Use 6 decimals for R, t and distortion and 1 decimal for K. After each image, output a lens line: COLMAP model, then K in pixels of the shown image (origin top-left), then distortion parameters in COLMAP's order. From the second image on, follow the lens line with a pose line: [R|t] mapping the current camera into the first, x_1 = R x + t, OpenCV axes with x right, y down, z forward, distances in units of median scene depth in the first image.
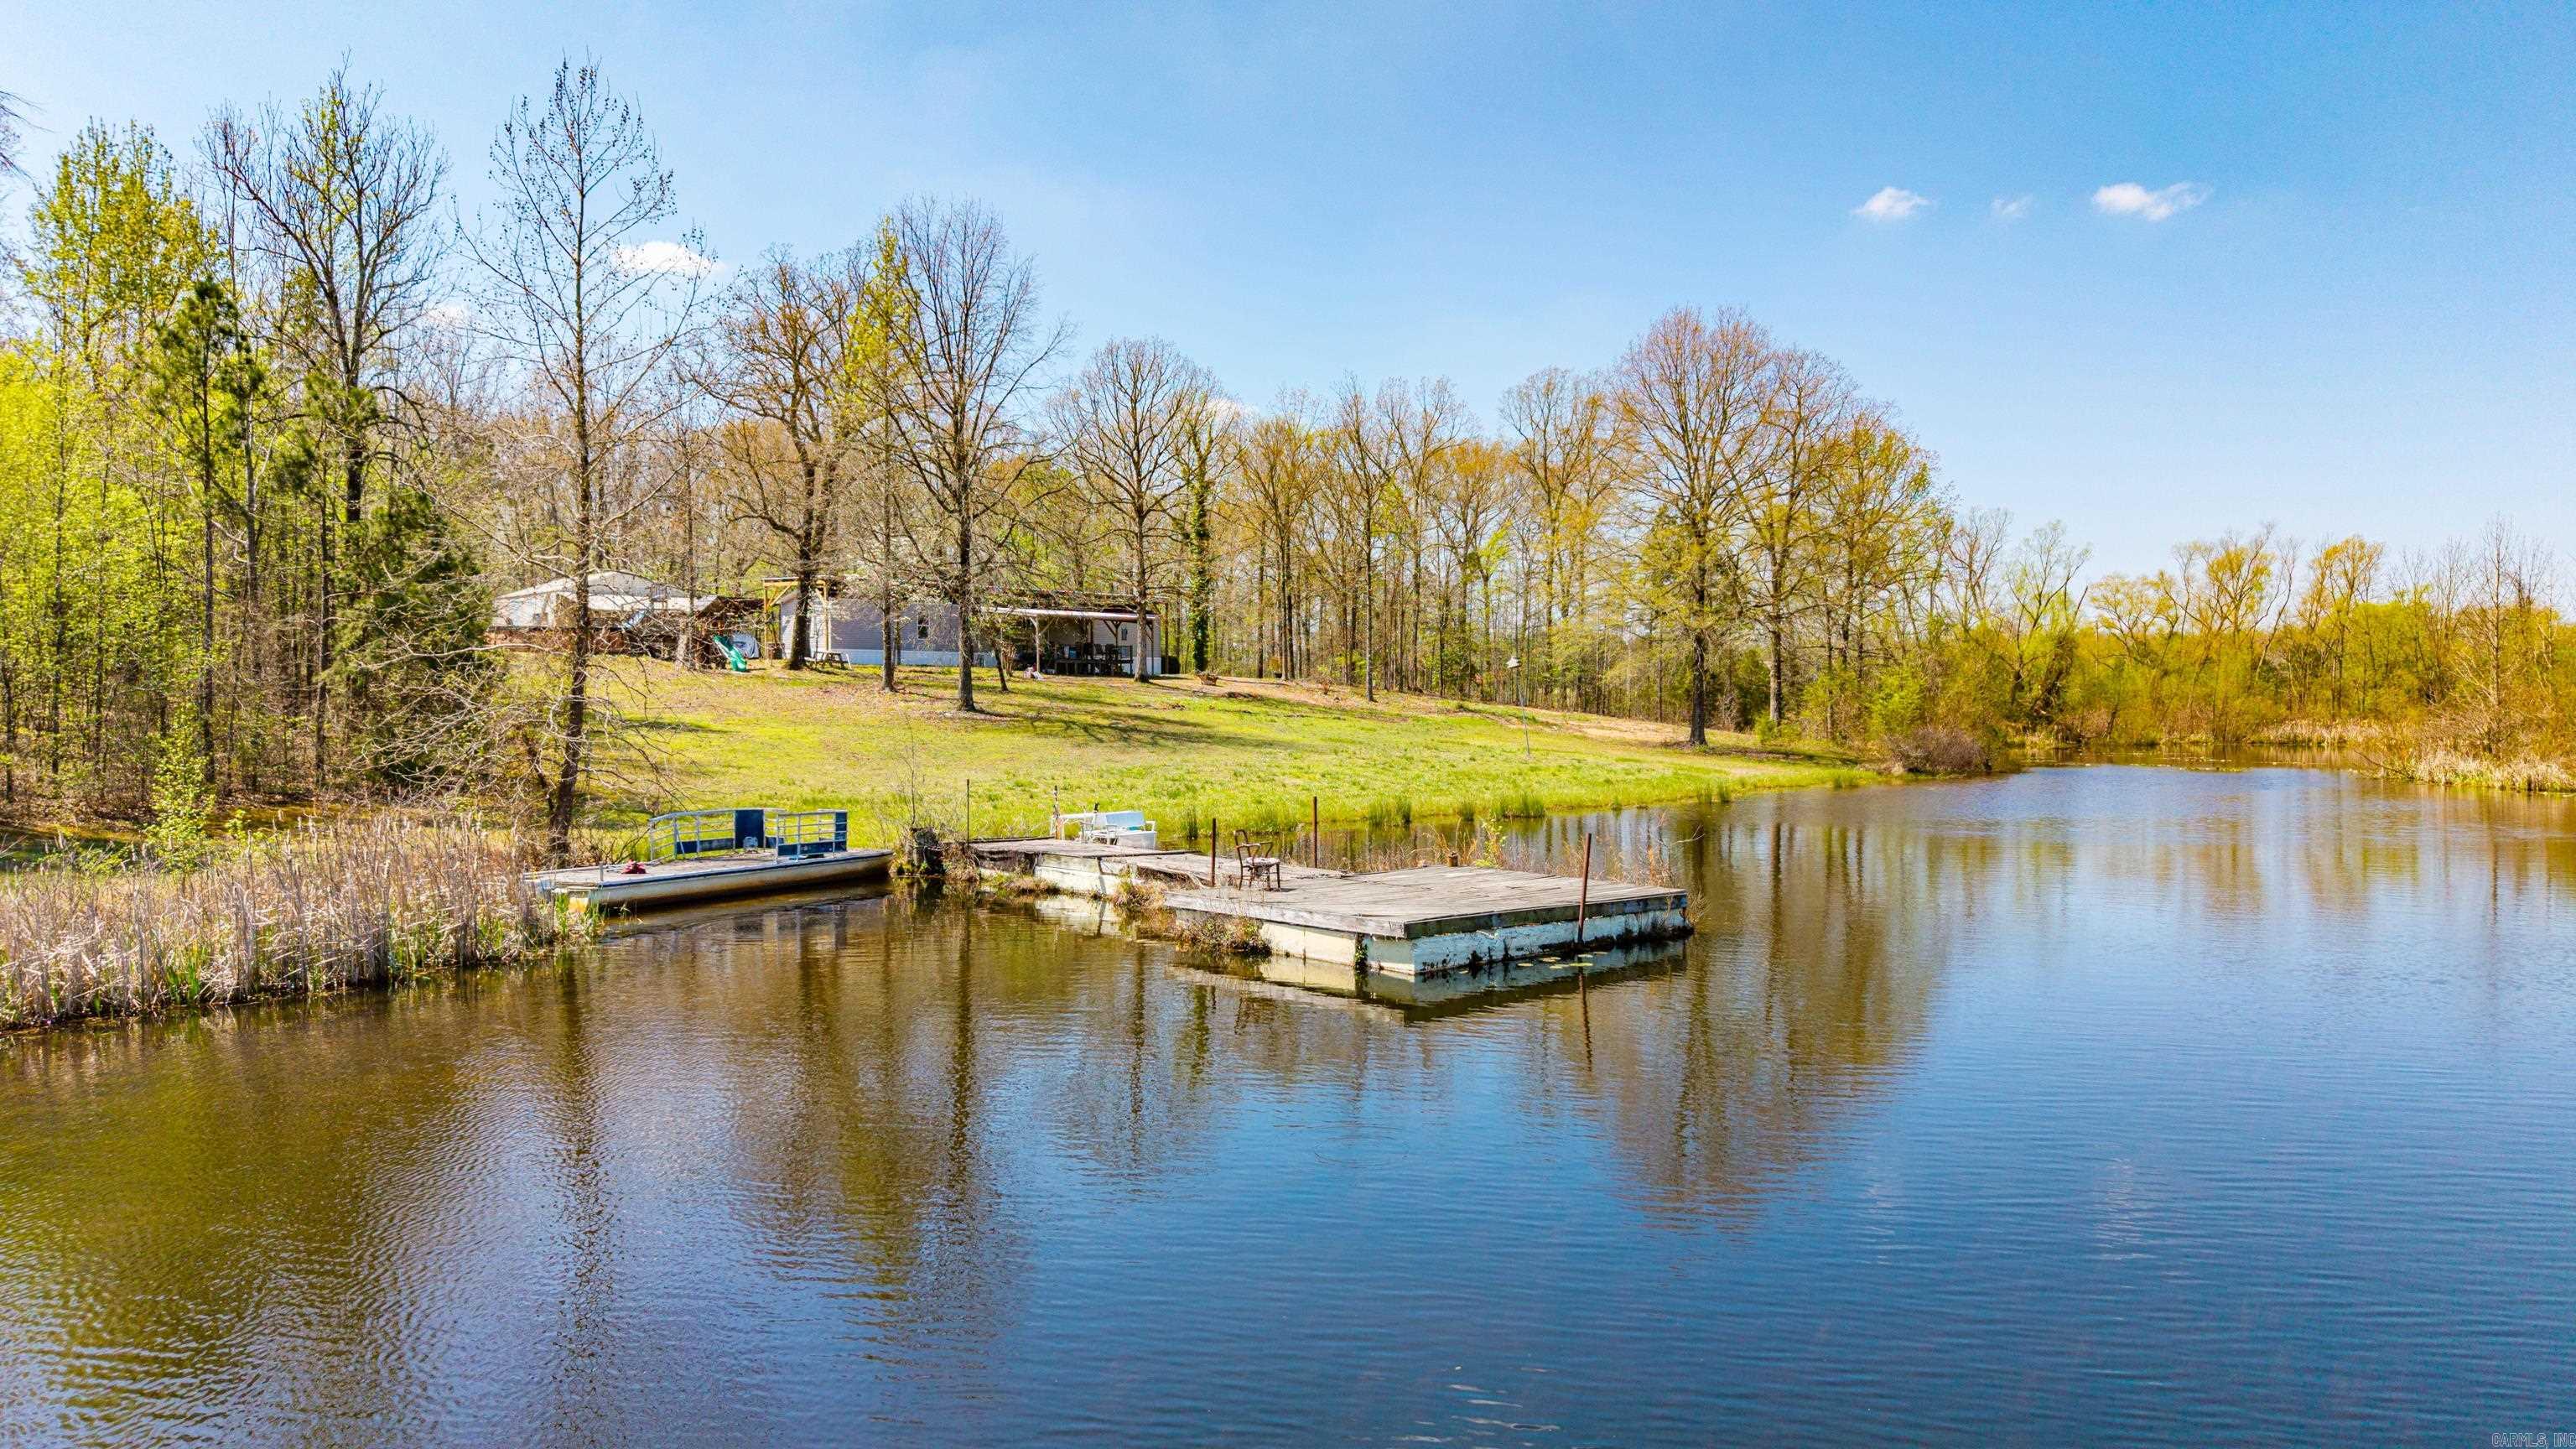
lens RADIAL K [[1748.2, 0, 1296.3], [0, 1748.2, 710.8], [0, 0, 1]] dist [0.010390, -0.000096]
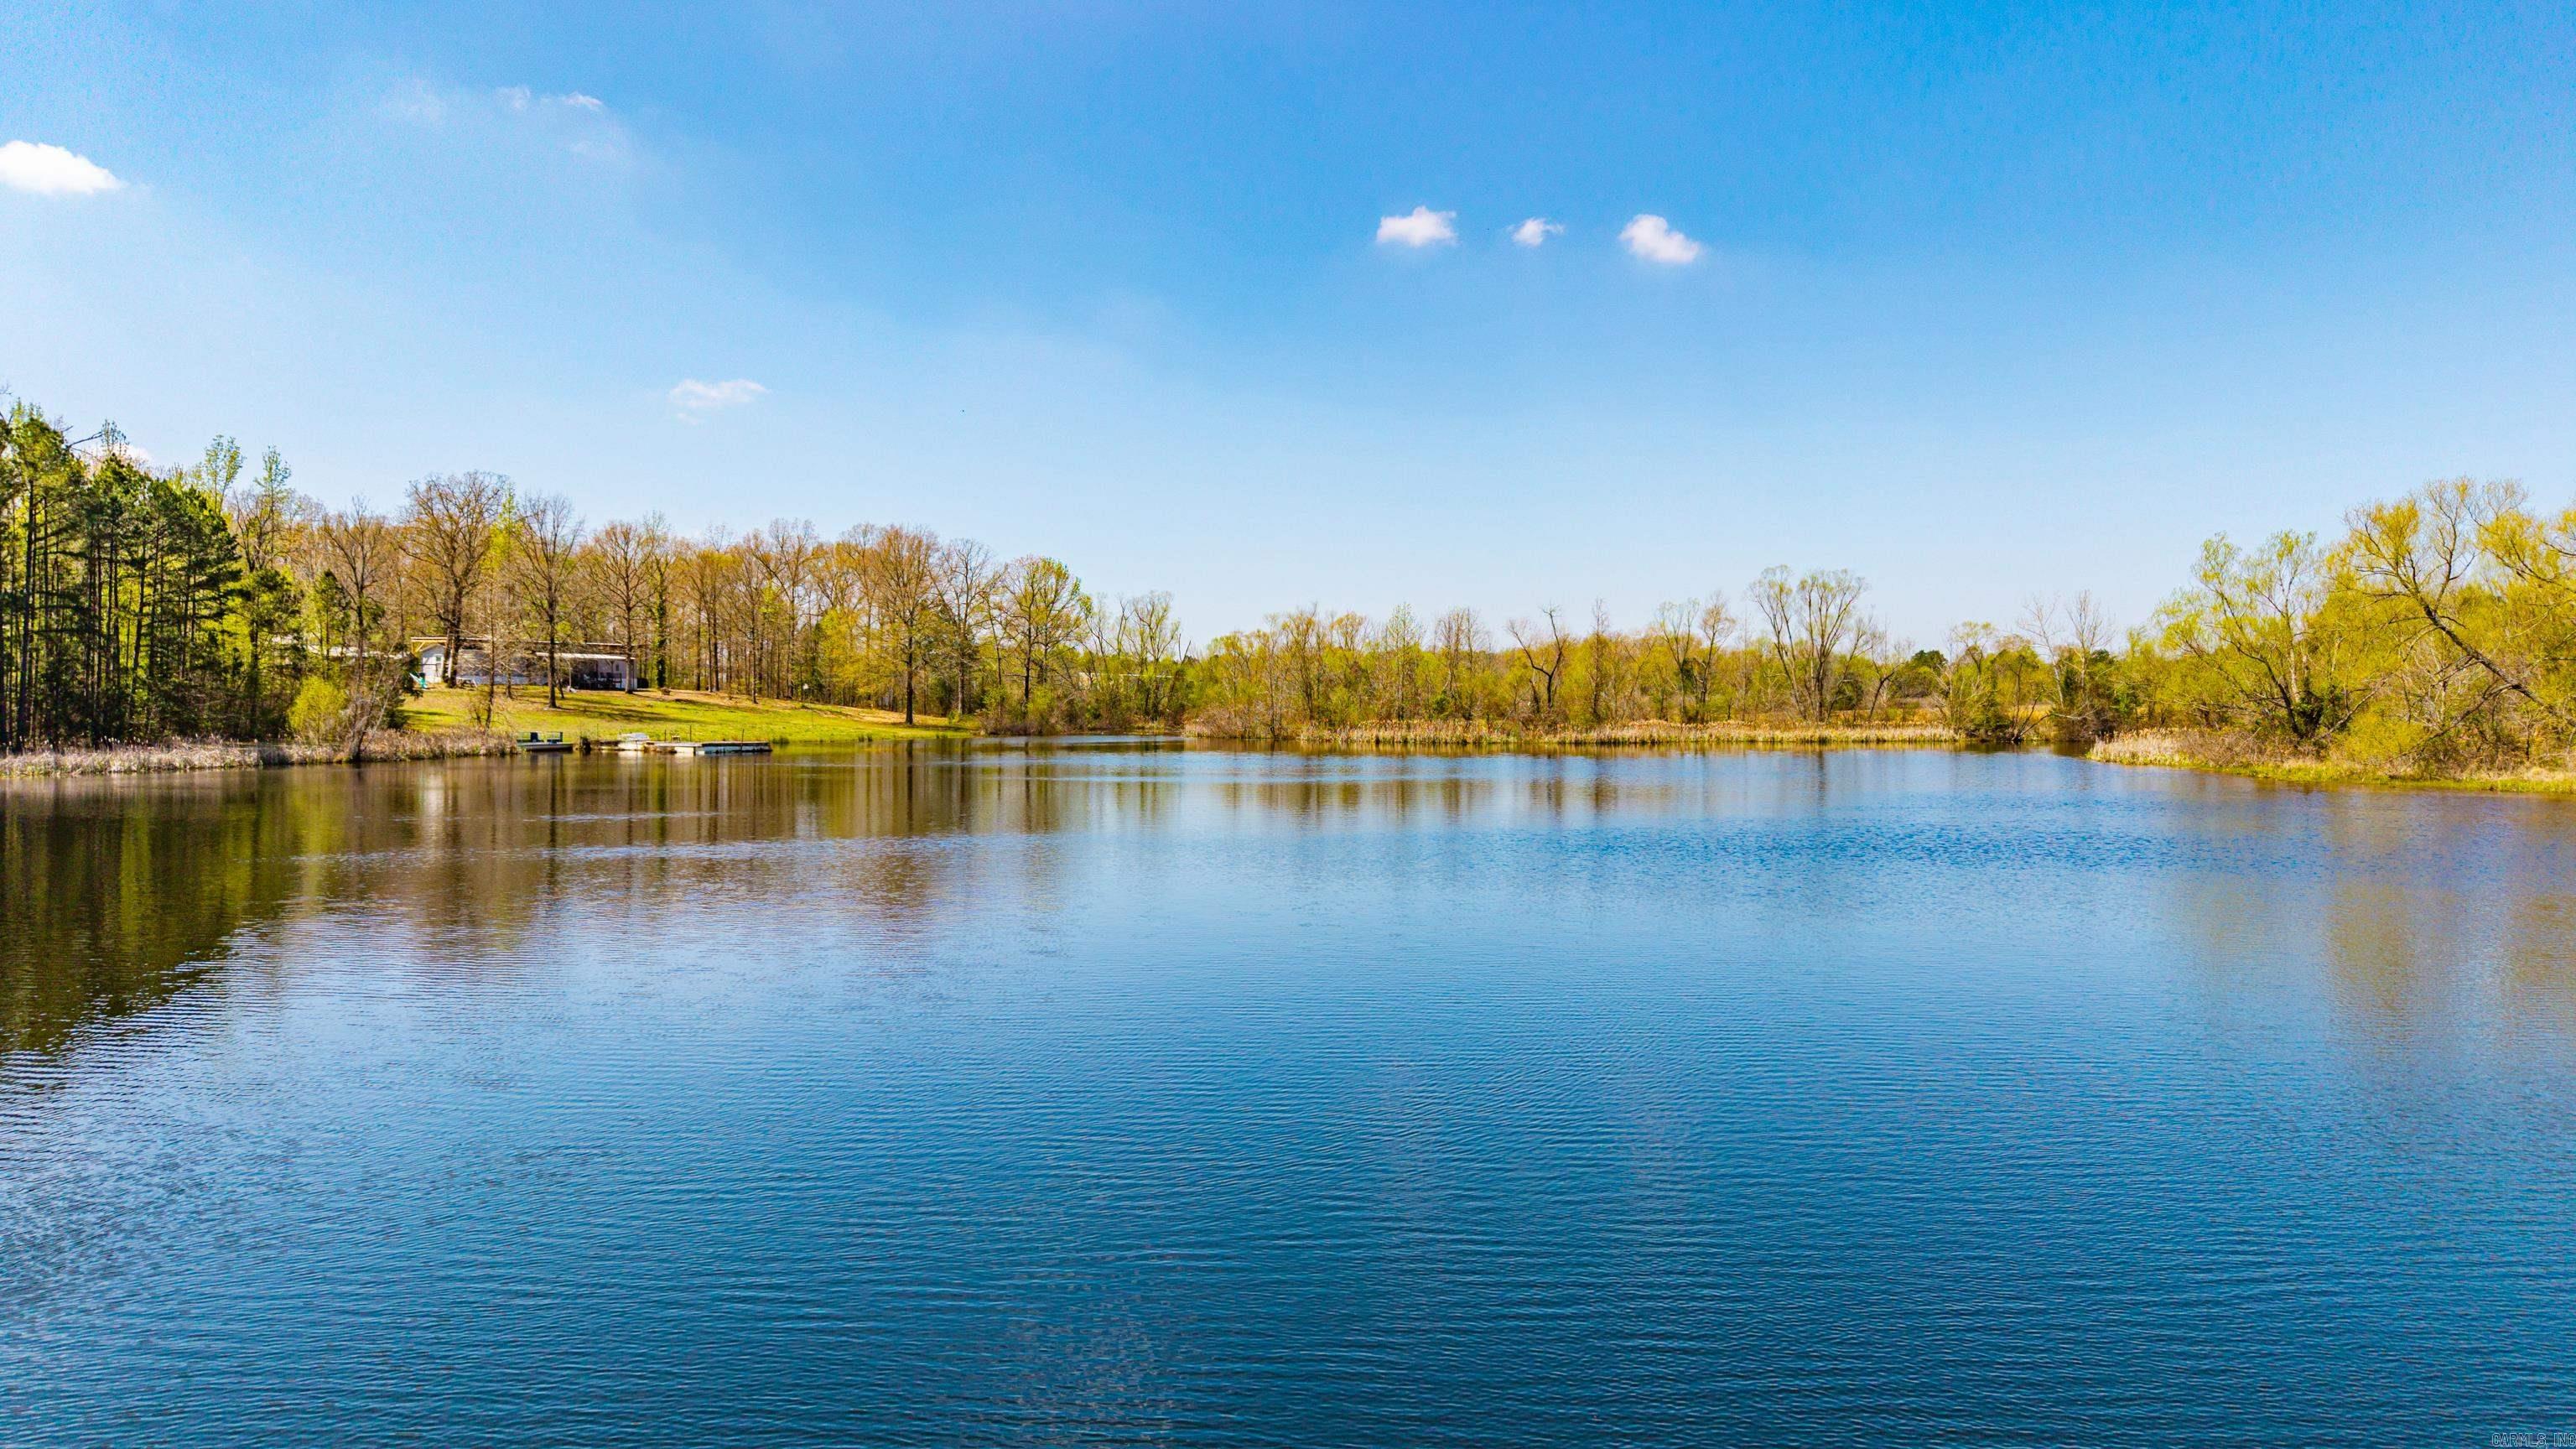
lens RADIAL K [[1748.2, 0, 1296.3], [0, 1748.2, 710.8], [0, 0, 1]] dist [0.010390, -0.000096]
pose [[0.956906, -0.002974, 0.290381, 0.057072], [0.003300, 0.999994, -0.000631, 0.006748], [-0.290378, 0.001562, 0.956911, -1.089365]]
